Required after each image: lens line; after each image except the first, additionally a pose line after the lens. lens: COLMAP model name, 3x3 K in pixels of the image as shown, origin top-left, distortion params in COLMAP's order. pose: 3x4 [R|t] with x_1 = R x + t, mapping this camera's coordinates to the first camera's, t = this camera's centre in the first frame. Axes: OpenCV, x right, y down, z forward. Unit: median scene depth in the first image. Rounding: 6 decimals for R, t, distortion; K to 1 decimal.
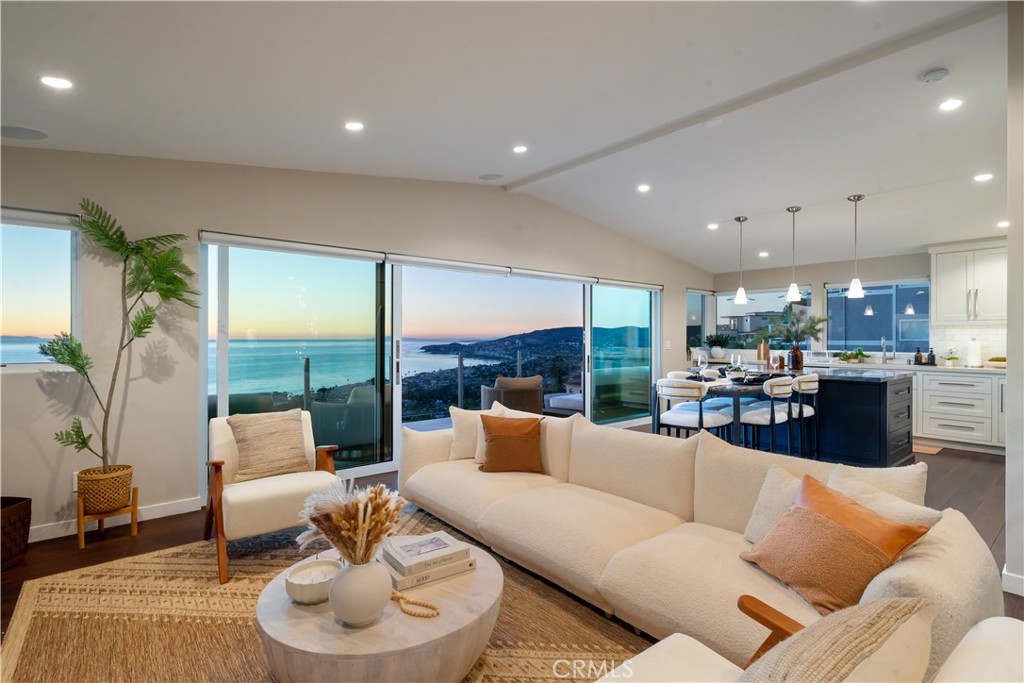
lens RADIAL K [[498.6, 0, 512.5], [0, 498.6, 336.7], [0, 0, 1]] dist [-0.001227, 0.000775]
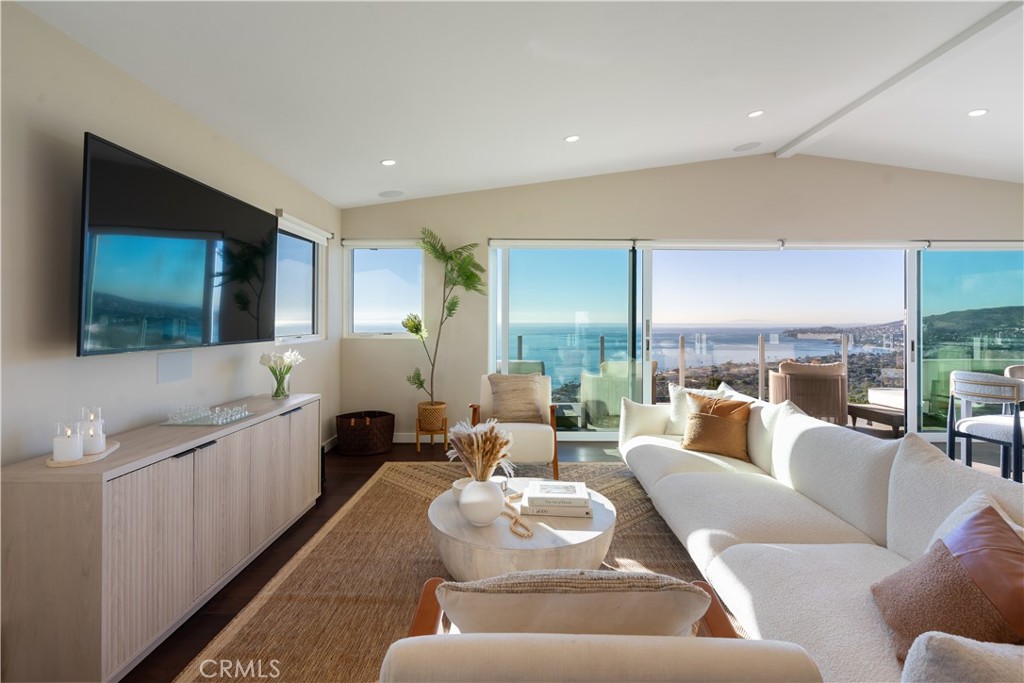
lens RADIAL K [[482.7, 0, 510.7], [0, 482.7, 318.9], [0, 0, 1]] dist [-0.003833, -0.000172]
pose [[0.763276, 0.000973, -0.646071, 0.264985], [-0.001659, 0.999999, -0.000454, 0.007157], [0.646070, 0.001418, 0.763277, 0.023117]]
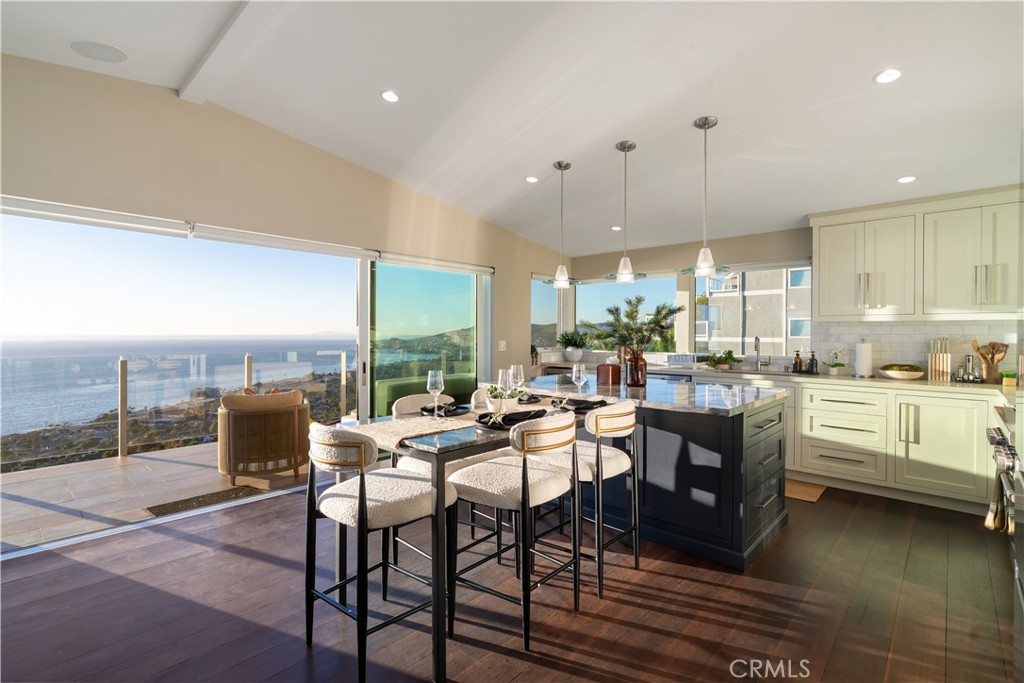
lens RADIAL K [[483.4, 0, 508.0], [0, 483.4, 332.1], [0, 0, 1]] dist [-0.004413, -0.000417]
pose [[0.991861, 0.003943, 0.127264, 0.442391], [-0.003950, 0.999992, -0.000197, -0.007008], [-0.127264, -0.000307, 0.991869, 0.509513]]
